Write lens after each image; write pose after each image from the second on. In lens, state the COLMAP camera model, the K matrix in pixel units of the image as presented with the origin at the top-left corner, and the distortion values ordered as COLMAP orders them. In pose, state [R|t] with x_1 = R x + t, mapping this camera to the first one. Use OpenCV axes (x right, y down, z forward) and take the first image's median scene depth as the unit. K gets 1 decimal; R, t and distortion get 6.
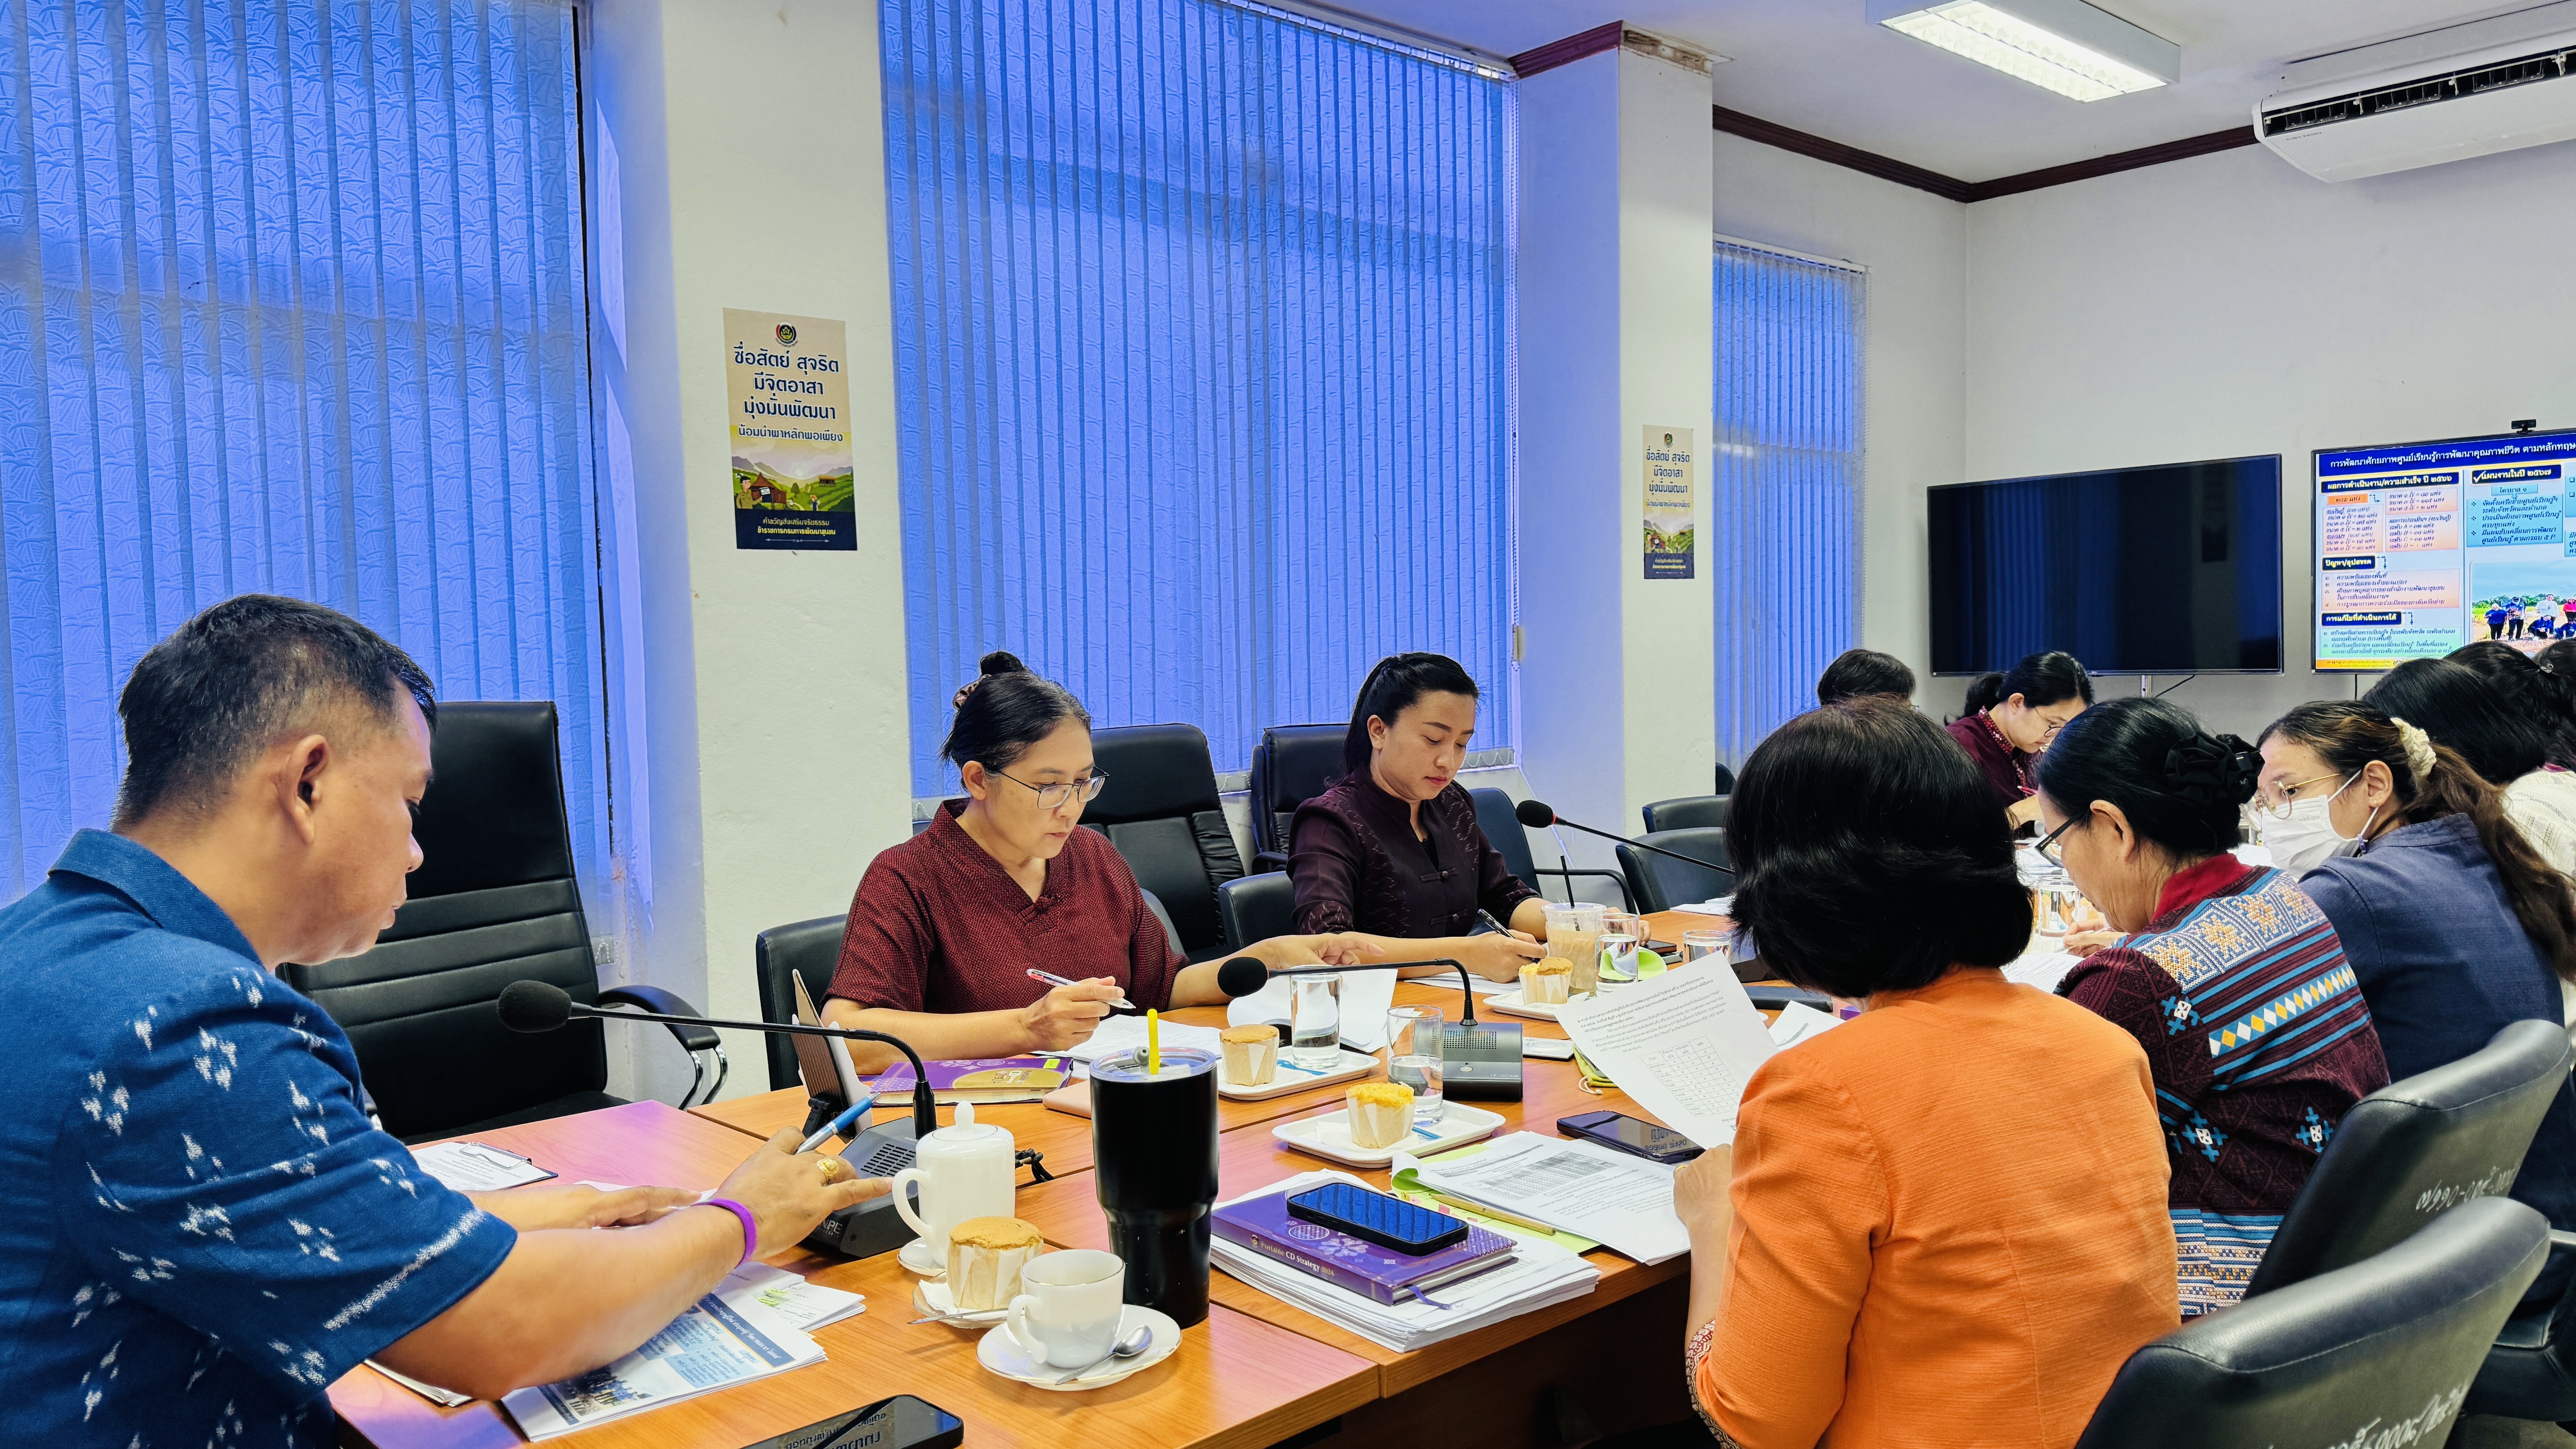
lens RADIAL K [[1792.3, 0, 1320.6], [0, 1792.3, 741.5], [0, 0, 1]] dist [0.086477, -0.104928]
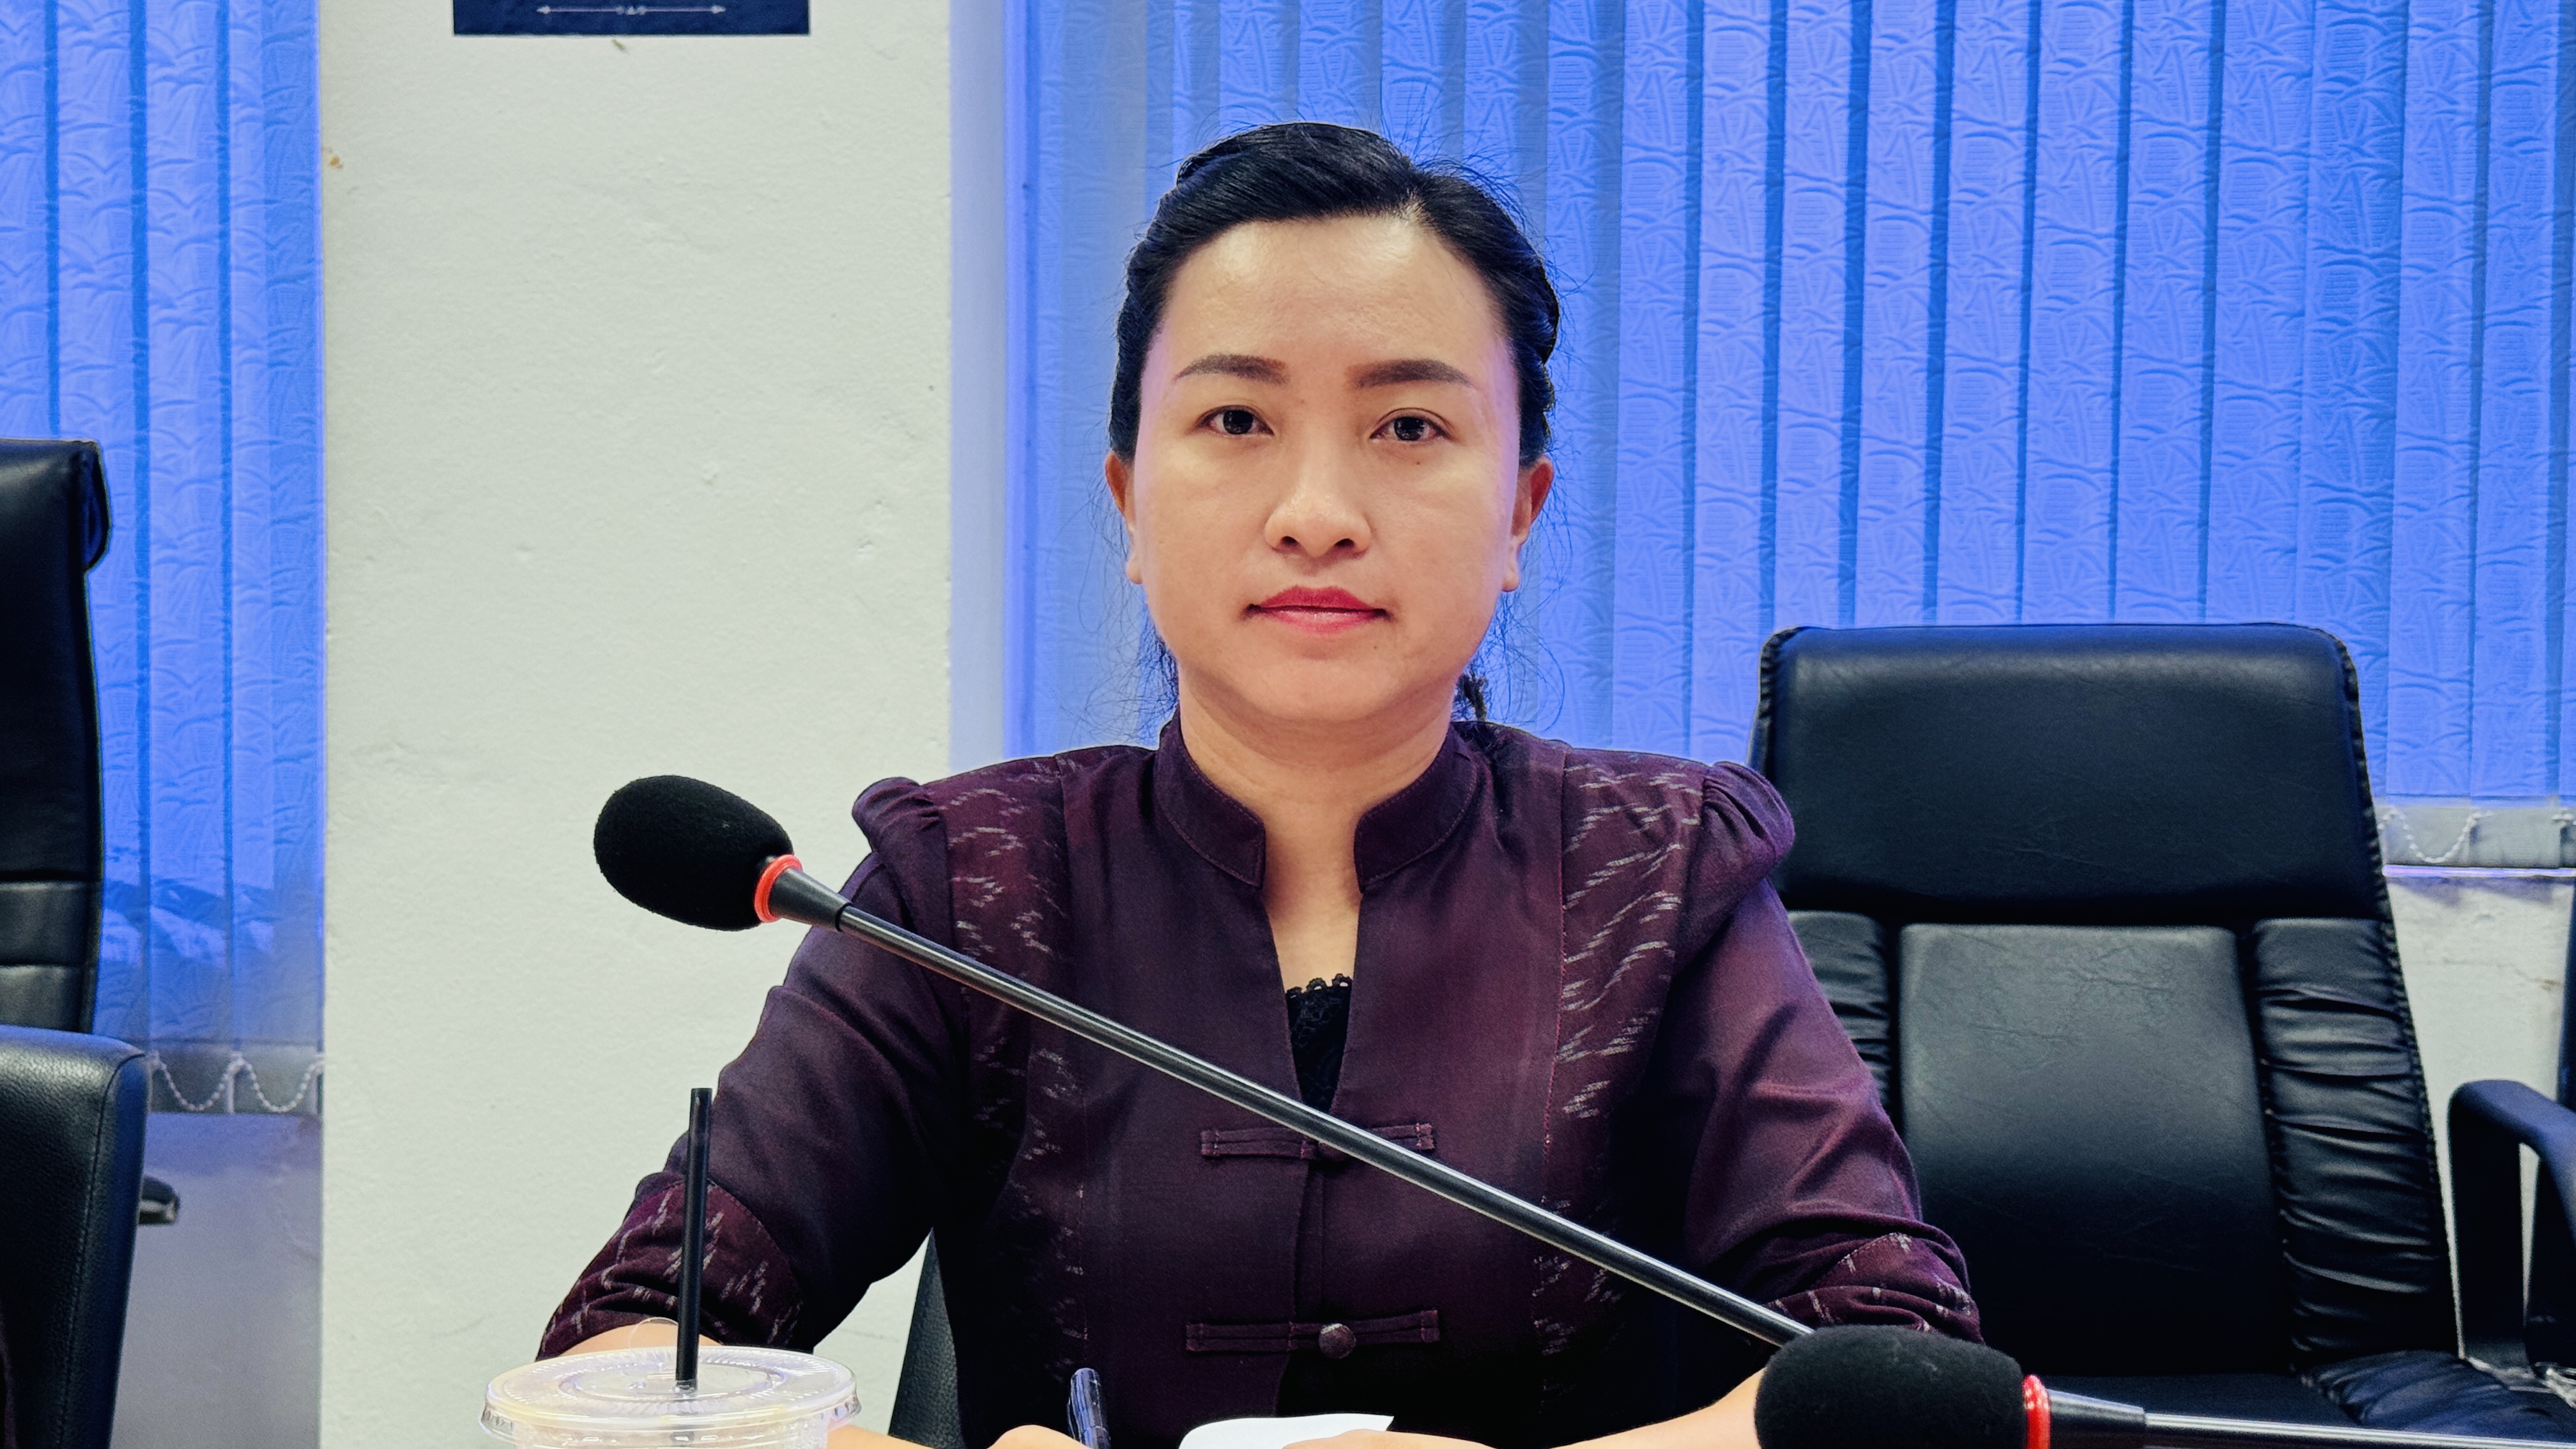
lens RADIAL K [[3589.6, 0, 1292.2], [0, 3589.6, 724.9], [0, 0, 1]] dist [0.118612, 0.000000]
pose [[0.692072, 0.046921, -0.720302, 0.329291], [-0.063219, 0.997991, 0.004269, 0.019625], [0.719055, 0.042582, 0.693647, 0.603483]]
